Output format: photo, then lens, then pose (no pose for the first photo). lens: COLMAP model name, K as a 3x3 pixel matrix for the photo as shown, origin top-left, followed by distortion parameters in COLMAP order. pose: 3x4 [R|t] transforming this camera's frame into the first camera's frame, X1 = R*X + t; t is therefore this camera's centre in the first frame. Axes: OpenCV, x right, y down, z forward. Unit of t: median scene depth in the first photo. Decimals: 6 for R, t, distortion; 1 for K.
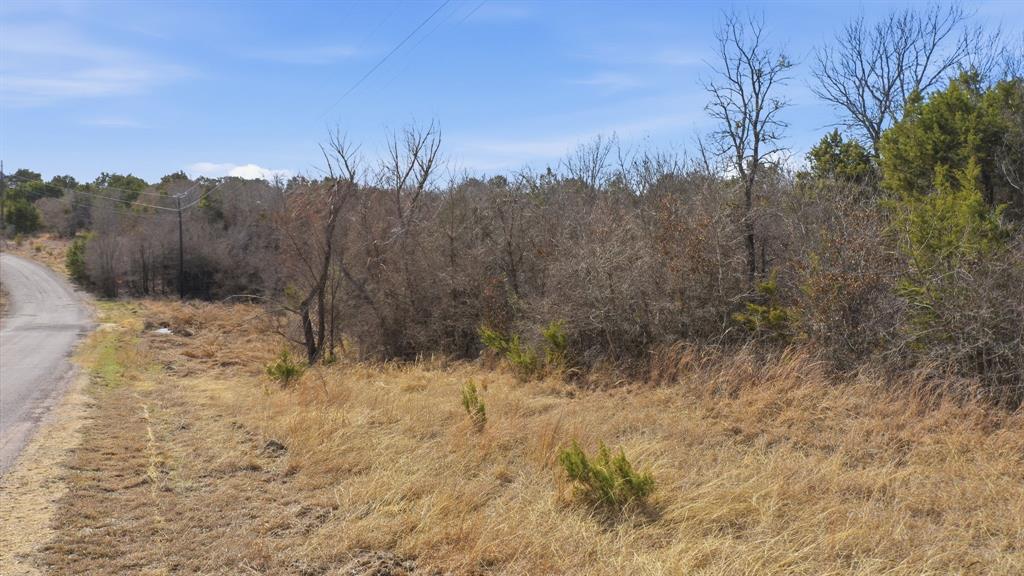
lens RADIAL K [[810.4, 0, 509.4], [0, 810.4, 286.9], [0, 0, 1]] dist [-0.001287, 0.006708]
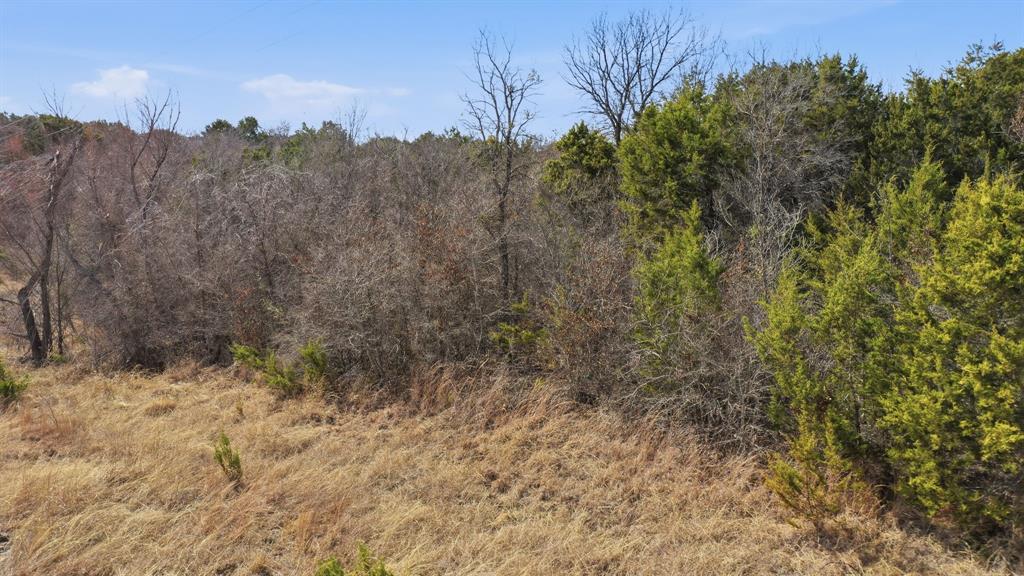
lens RADIAL K [[810.4, 0, 509.7], [0, 810.4, 287.4], [0, 0, 1]] dist [-0.001287, 0.006708]
pose [[0.957969, -0.032705, 0.285001, 0.007131], [0.007865, 0.996101, 0.087869, -0.105533], [-0.286763, -0.081935, 0.954491, 0.005113]]
